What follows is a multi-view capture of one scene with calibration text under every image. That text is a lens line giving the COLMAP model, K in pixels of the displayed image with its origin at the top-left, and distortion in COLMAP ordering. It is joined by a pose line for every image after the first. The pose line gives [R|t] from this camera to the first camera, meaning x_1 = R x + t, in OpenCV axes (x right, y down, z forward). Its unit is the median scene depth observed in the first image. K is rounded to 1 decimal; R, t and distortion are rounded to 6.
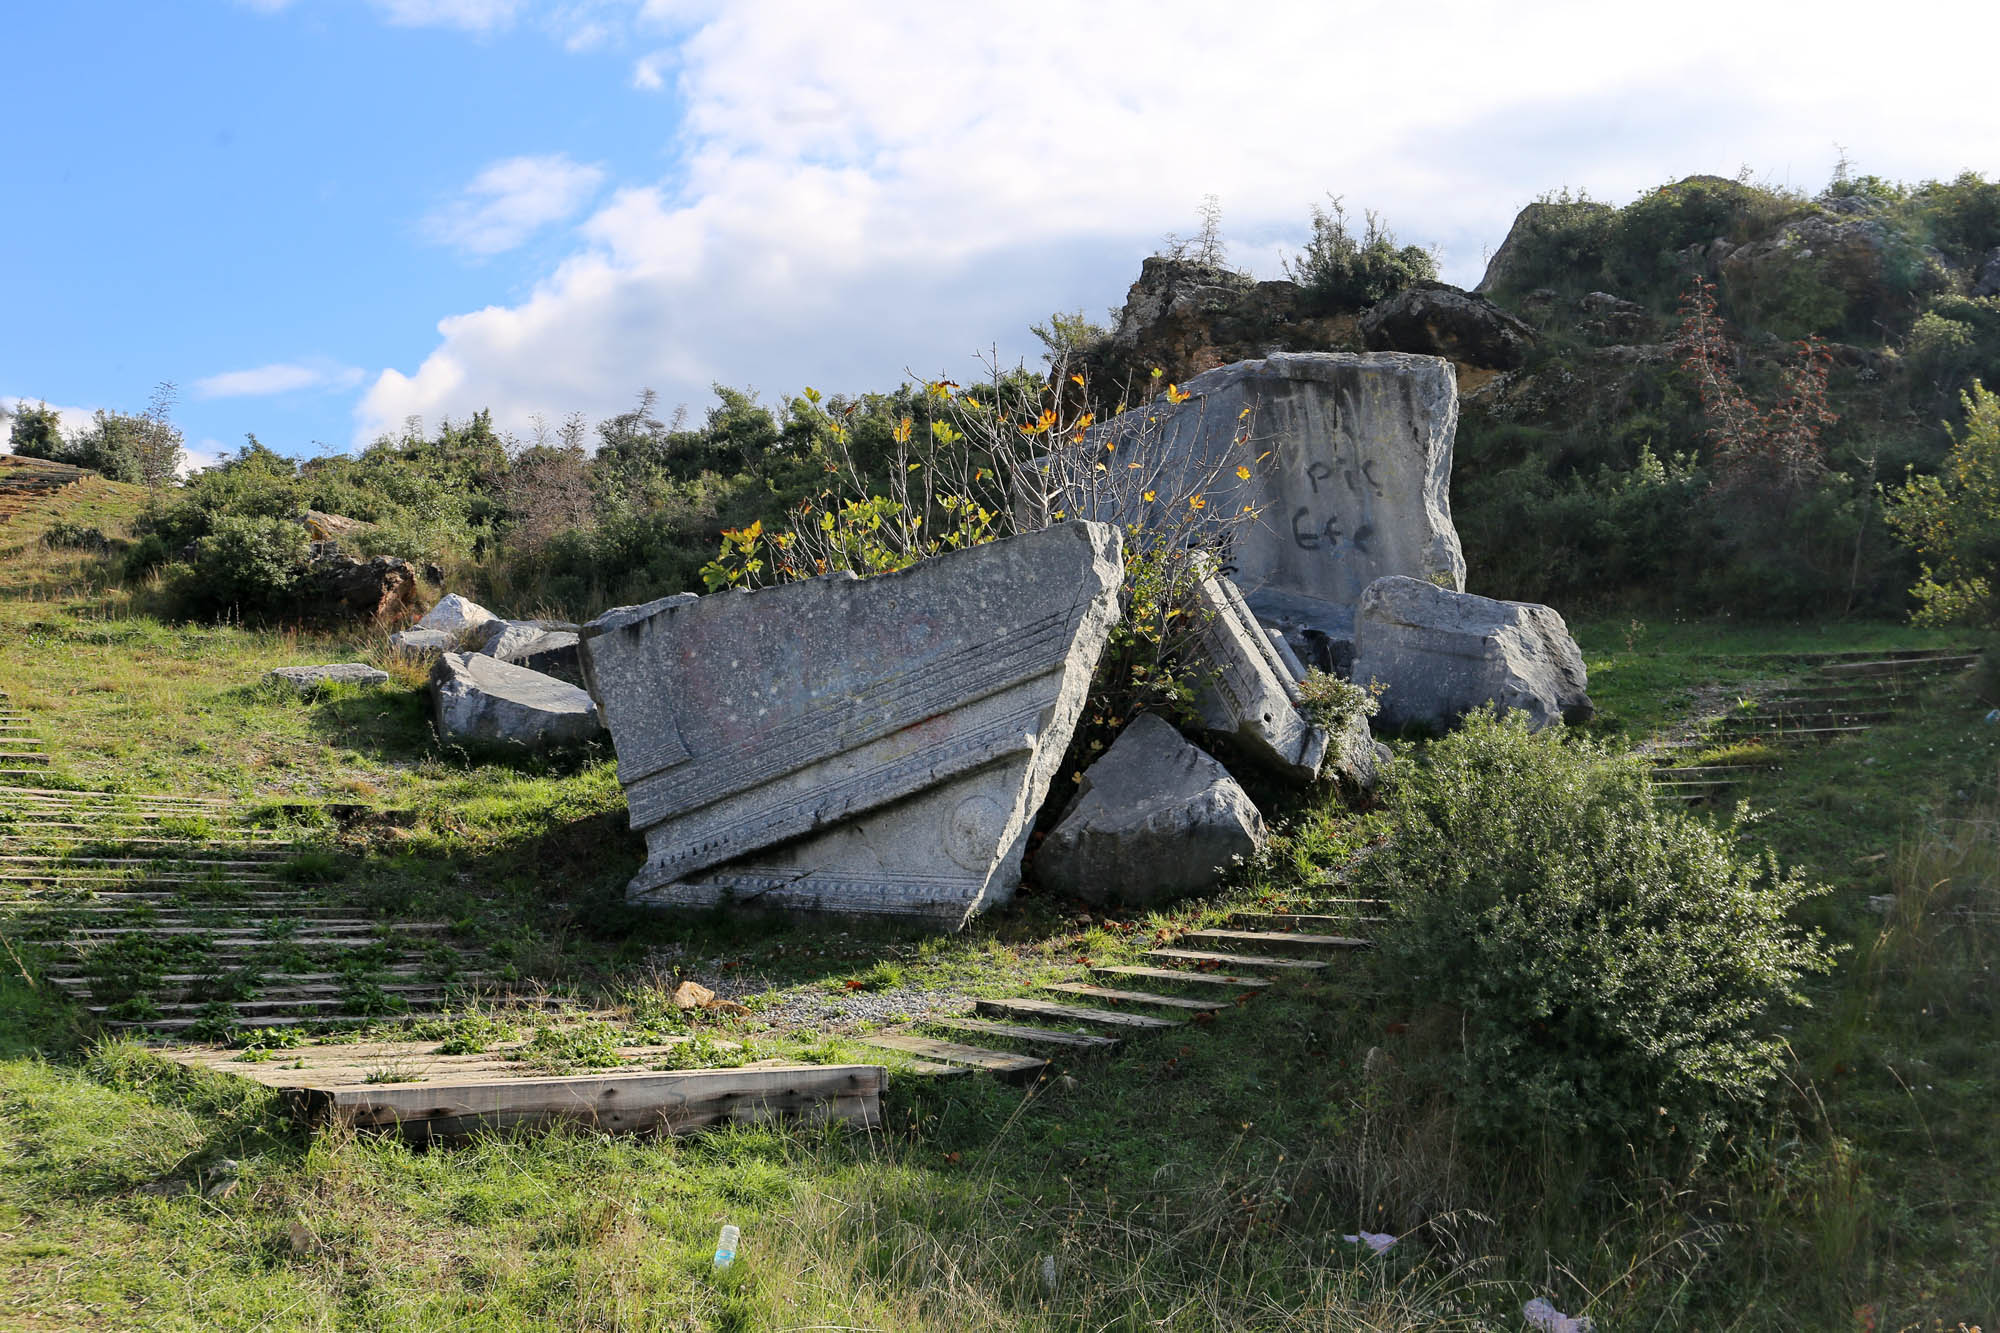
lens RADIAL K [[2596.9, 0, 996.7], [0, 2596.9, 668.3], [0, 0, 1]] dist [0.039720, 0.000000]
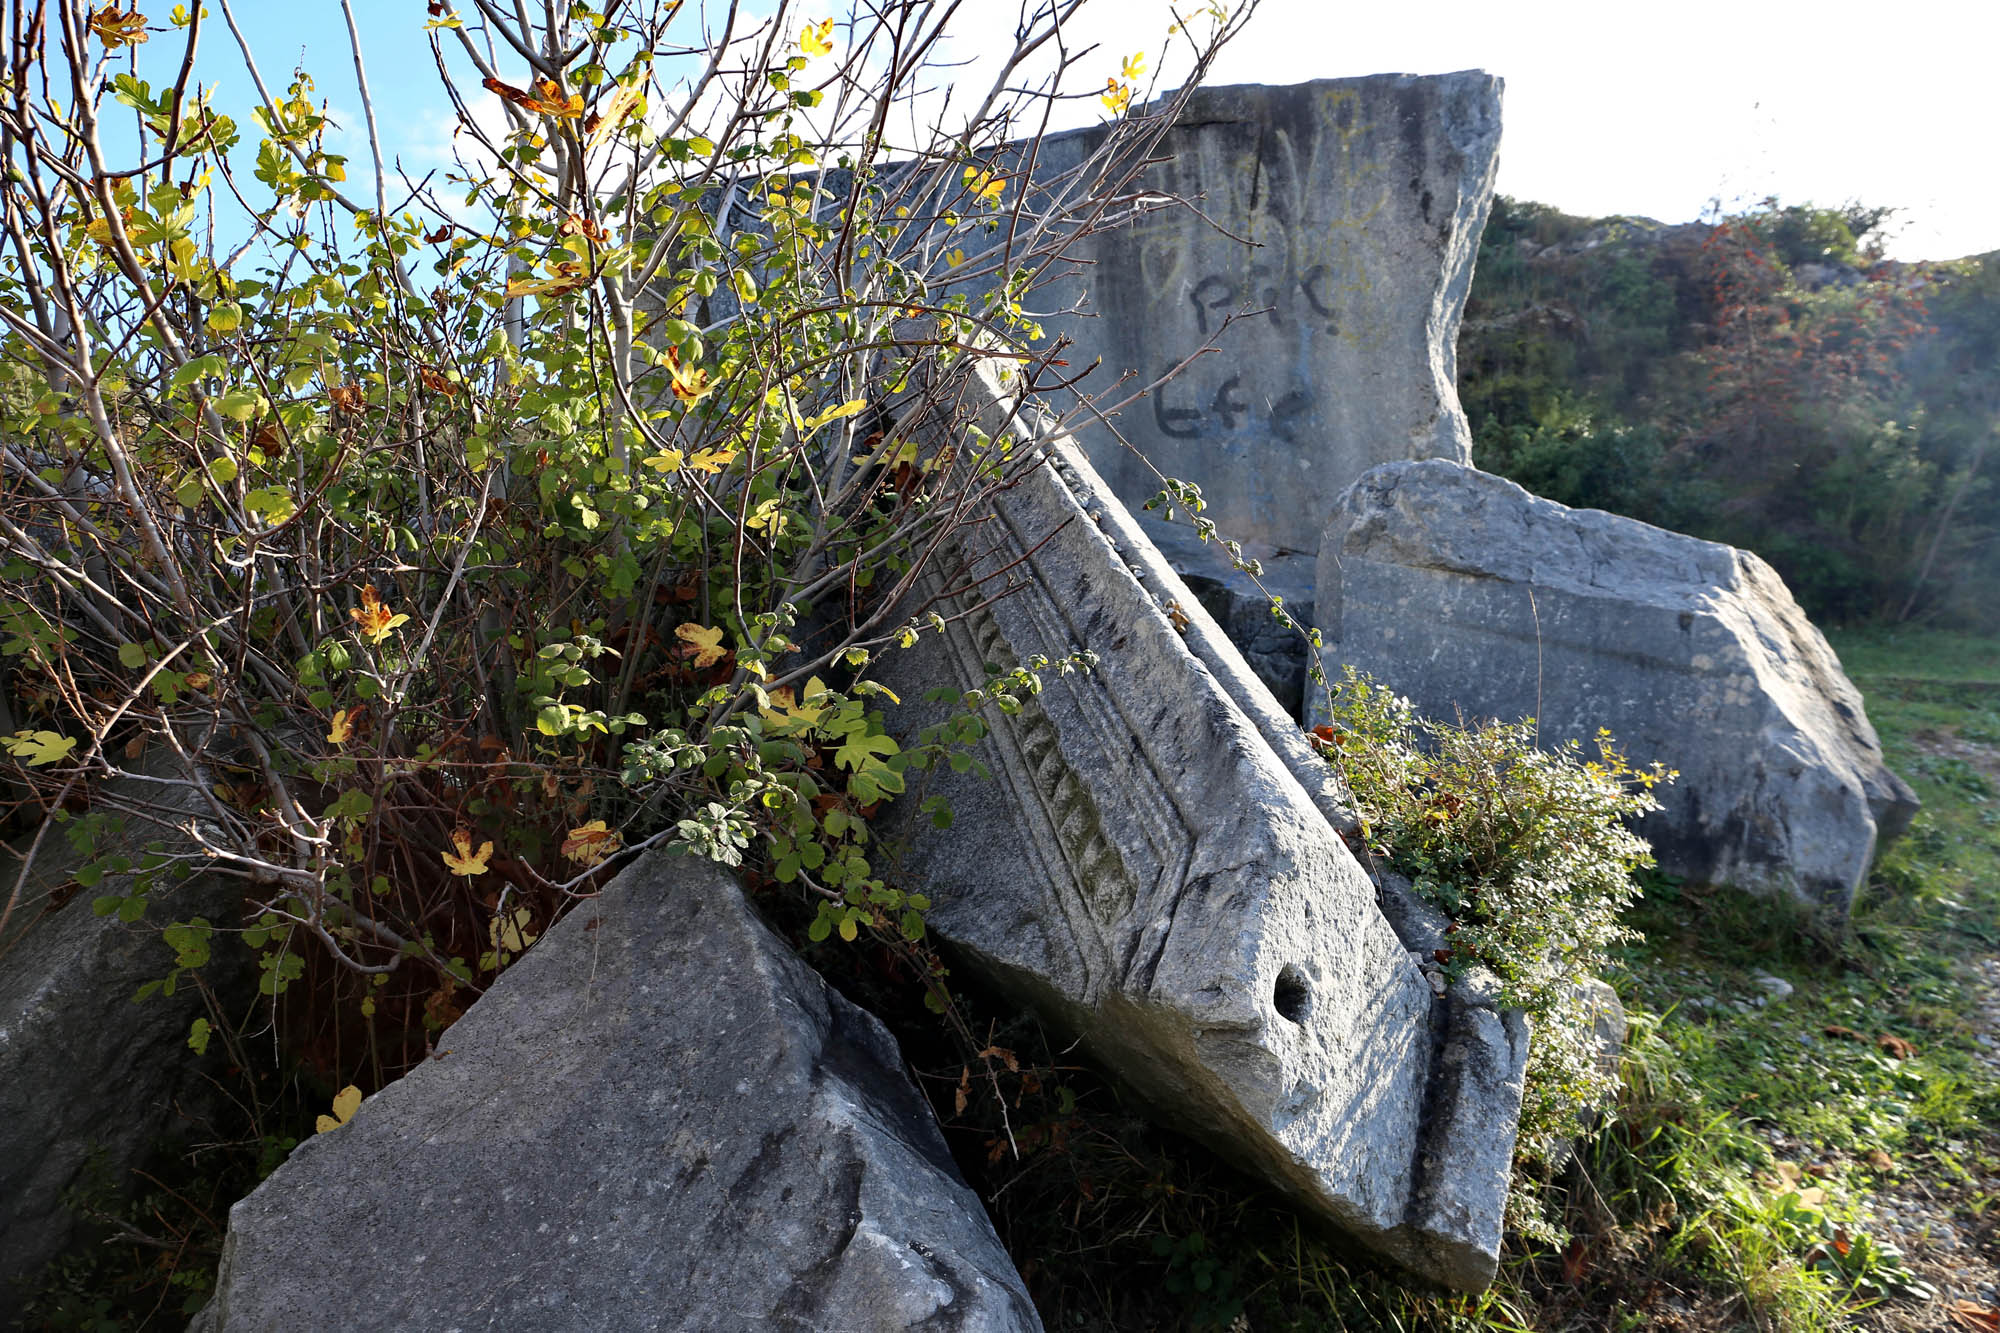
lens RADIAL K [[1390.1, 0, 1000.7], [0, 1390.1, 666.1], [0, 0, 1]] dist [-0.001868, -0.000397]
pose [[0.993847, 0.069835, 0.085978, 0.060614], [-0.072625, 0.996915, 0.029768, -0.002442], [-0.083634, -0.035829, 0.995852, 0.722110]]
